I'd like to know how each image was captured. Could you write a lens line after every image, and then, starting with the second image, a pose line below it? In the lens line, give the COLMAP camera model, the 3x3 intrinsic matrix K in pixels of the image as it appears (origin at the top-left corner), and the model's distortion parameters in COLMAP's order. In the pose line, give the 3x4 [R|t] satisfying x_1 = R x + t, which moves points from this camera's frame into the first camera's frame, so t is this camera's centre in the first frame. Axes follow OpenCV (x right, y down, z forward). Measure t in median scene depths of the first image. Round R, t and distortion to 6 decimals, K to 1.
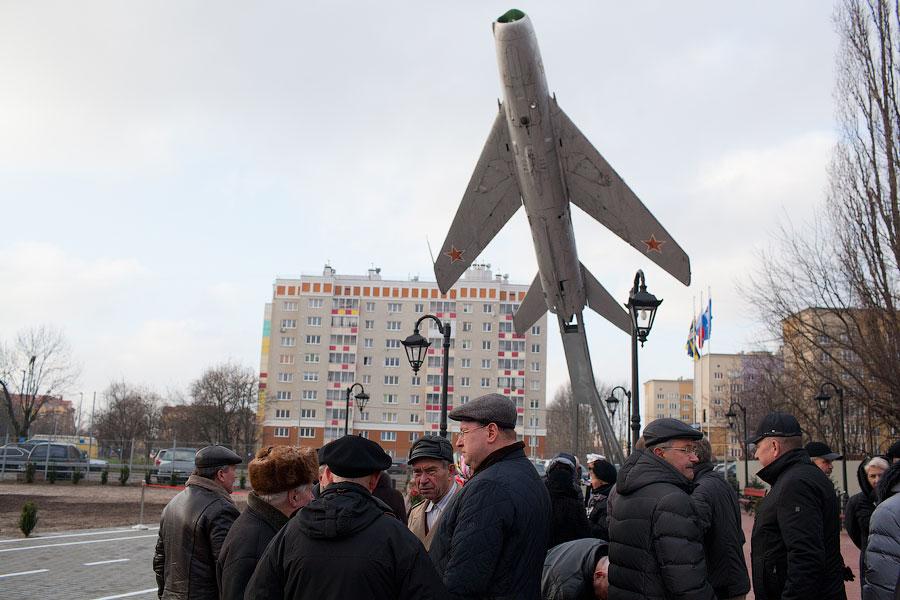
lens RADIAL K [[899.2, 0, 450.0], [0, 899.2, 300.0], [0, 0, 1]] dist [-0.059084, 0.025497]
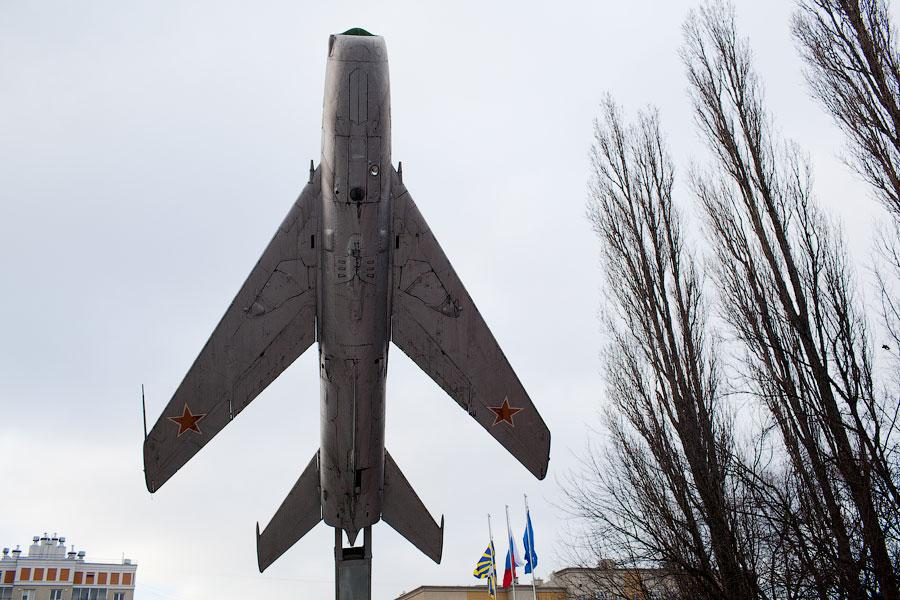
lens RADIAL K [[899.2, 0, 450.0], [0, 899.2, 300.0], [0, 0, 1]] dist [-0.059084, 0.025497]
pose [[0.887235, 0.129219, 0.442850, -0.124027], [0.019735, 0.948457, -0.316290, 0.071808], [-0.460895, 0.289363, 0.838955, 0.422367]]
